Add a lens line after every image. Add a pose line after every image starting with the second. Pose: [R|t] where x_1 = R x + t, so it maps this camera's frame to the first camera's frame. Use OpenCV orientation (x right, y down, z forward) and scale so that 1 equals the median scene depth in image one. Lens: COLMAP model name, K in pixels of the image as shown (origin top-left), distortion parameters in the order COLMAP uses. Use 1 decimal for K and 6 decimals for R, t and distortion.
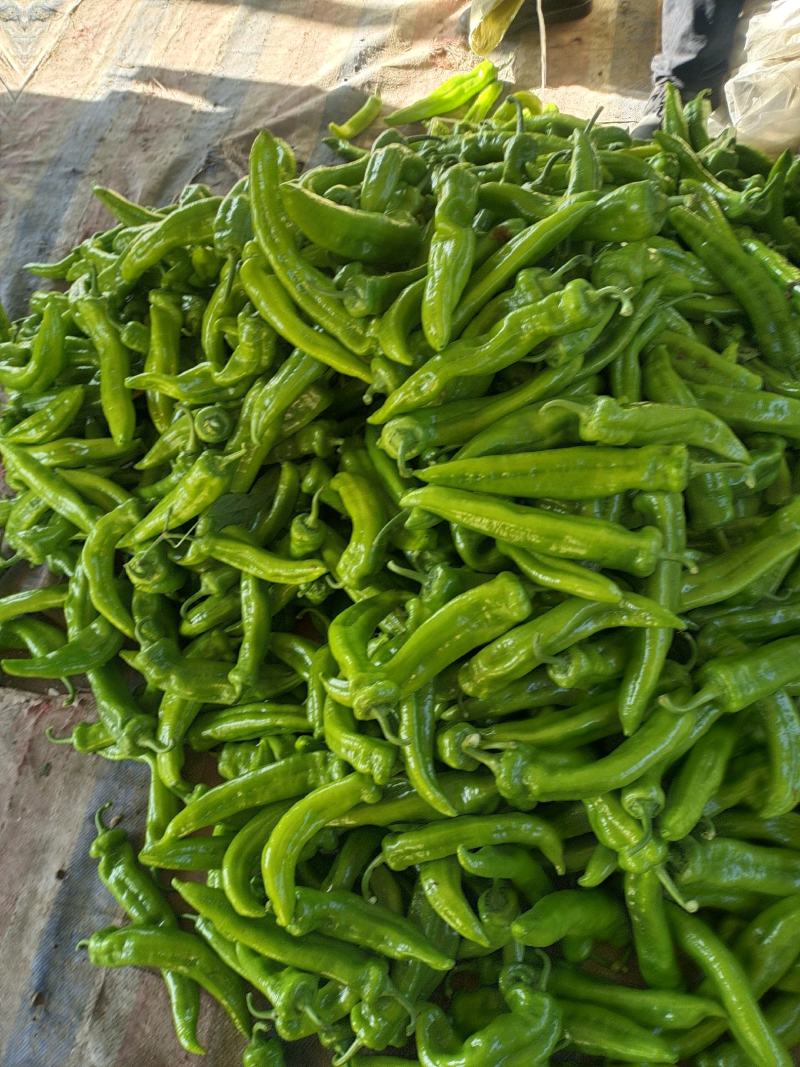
lens RADIAL K [[760.9, 0, 390.3], [0, 760.9, 539.1], [0, 0, 1]] dist [0.020746, -0.020421]
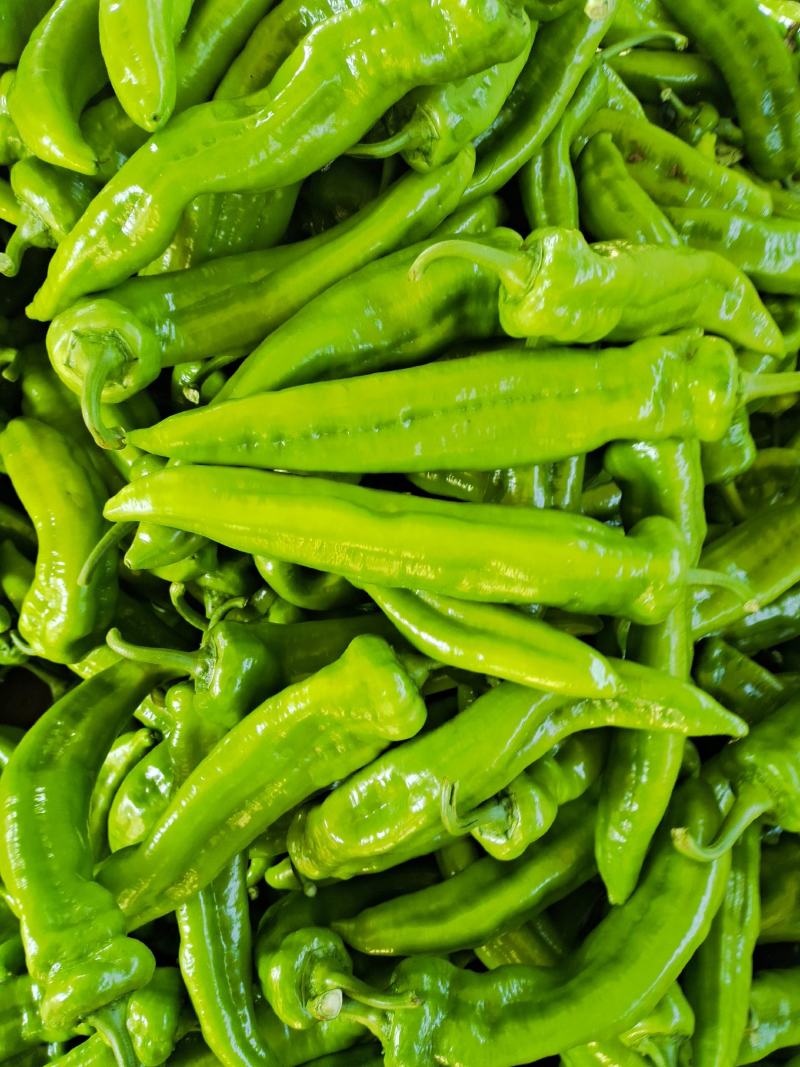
lens RADIAL K [[760.9, 0, 394.7], [0, 760.9, 538.7], [0, 0, 1]] dist [0.020746, -0.020421]
pose [[0.969183, -0.120824, 0.214677, 0.075623], [0.085834, 0.982476, 0.165446, -0.088231], [-0.230905, -0.141921, 0.962570, 0.544211]]
